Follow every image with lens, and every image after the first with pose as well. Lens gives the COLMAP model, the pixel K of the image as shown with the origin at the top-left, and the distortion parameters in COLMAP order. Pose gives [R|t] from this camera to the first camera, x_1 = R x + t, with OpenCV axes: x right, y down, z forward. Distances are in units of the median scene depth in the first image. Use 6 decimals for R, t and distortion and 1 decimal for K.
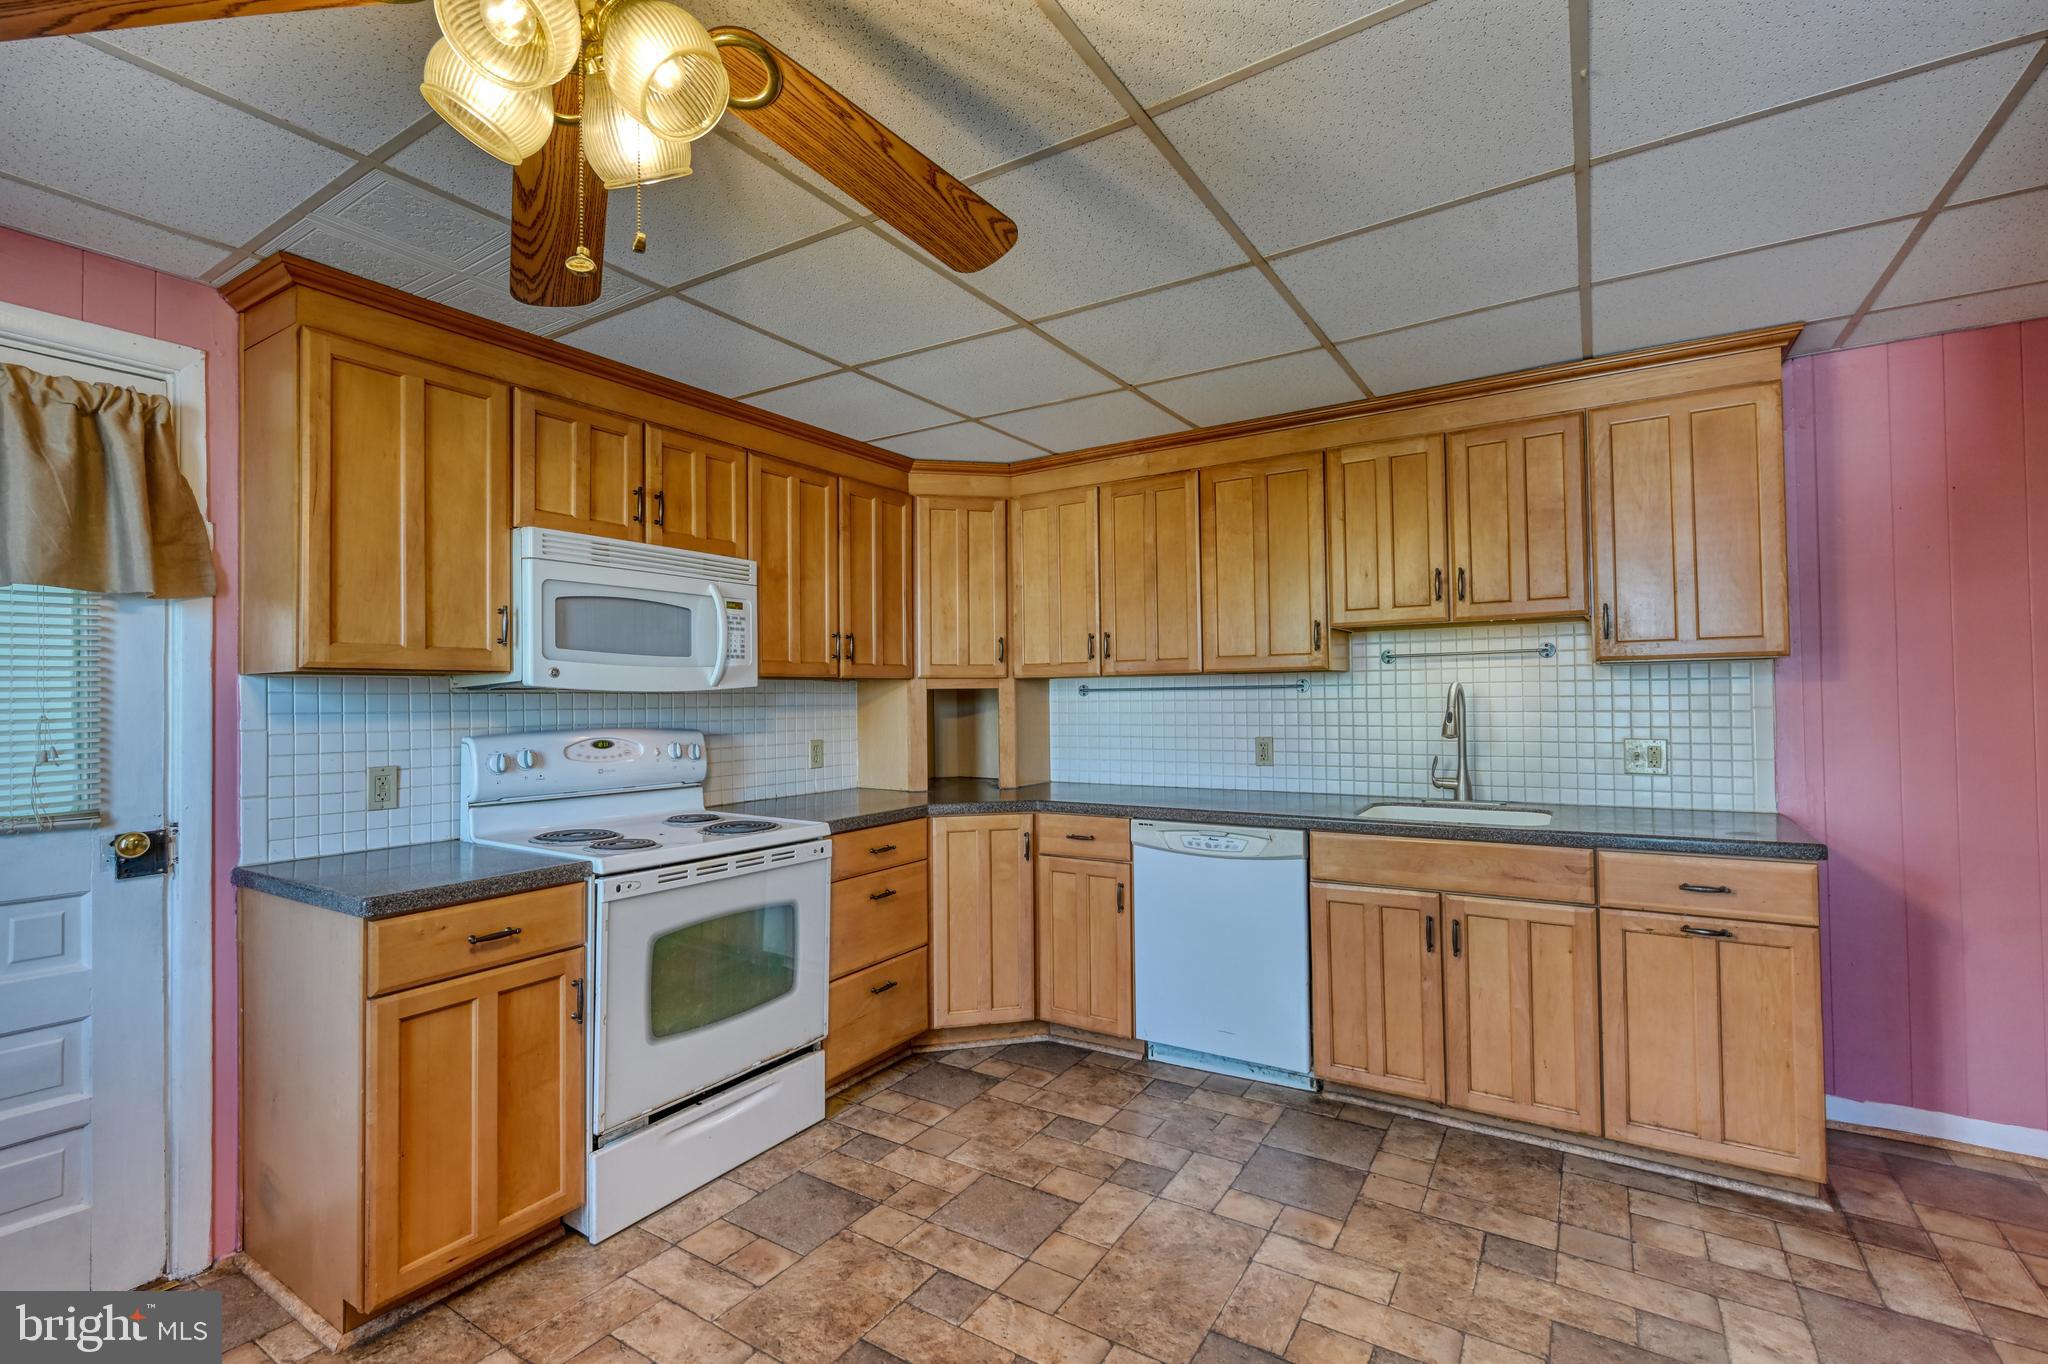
lens RADIAL K [[900.5, 0, 1027.7], [0, 900.5, 681.5], [0, 0, 1]] dist [-0.001809, 0.000121]
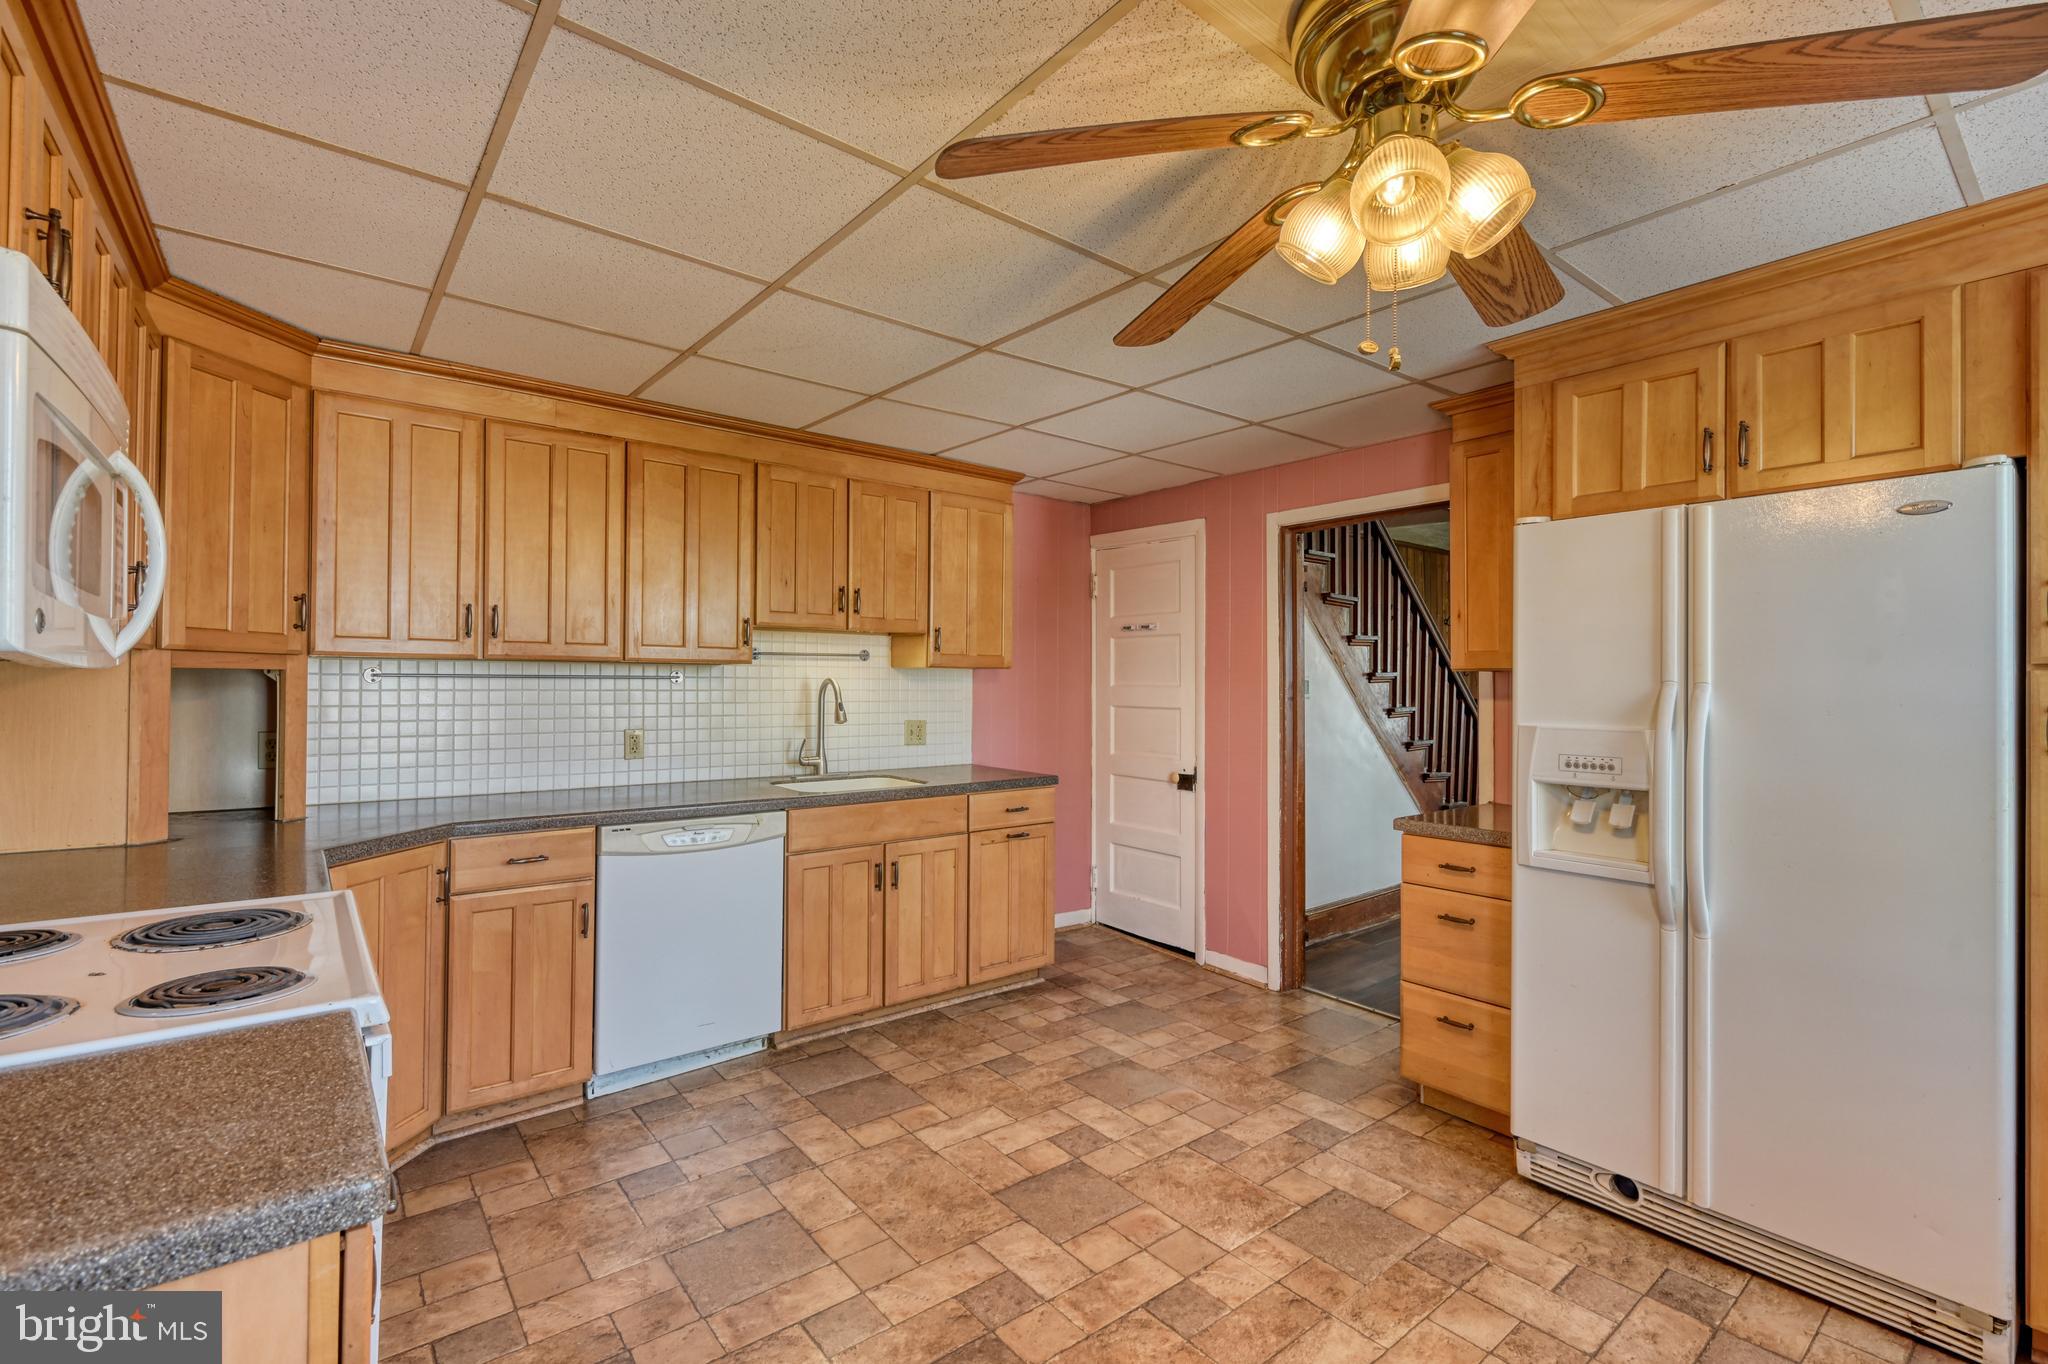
lens RADIAL K [[900.5, 0, 1024.0], [0, 900.5, 679.6], [0, 0, 1]] dist [-0.001809, 0.000121]
pose [[0.325942, 0.019184, 0.945195, -0.647580], [-0.028670, 0.999535, -0.010400, 0.008288], [-0.944955, -0.023709, 0.326341, 0.369340]]
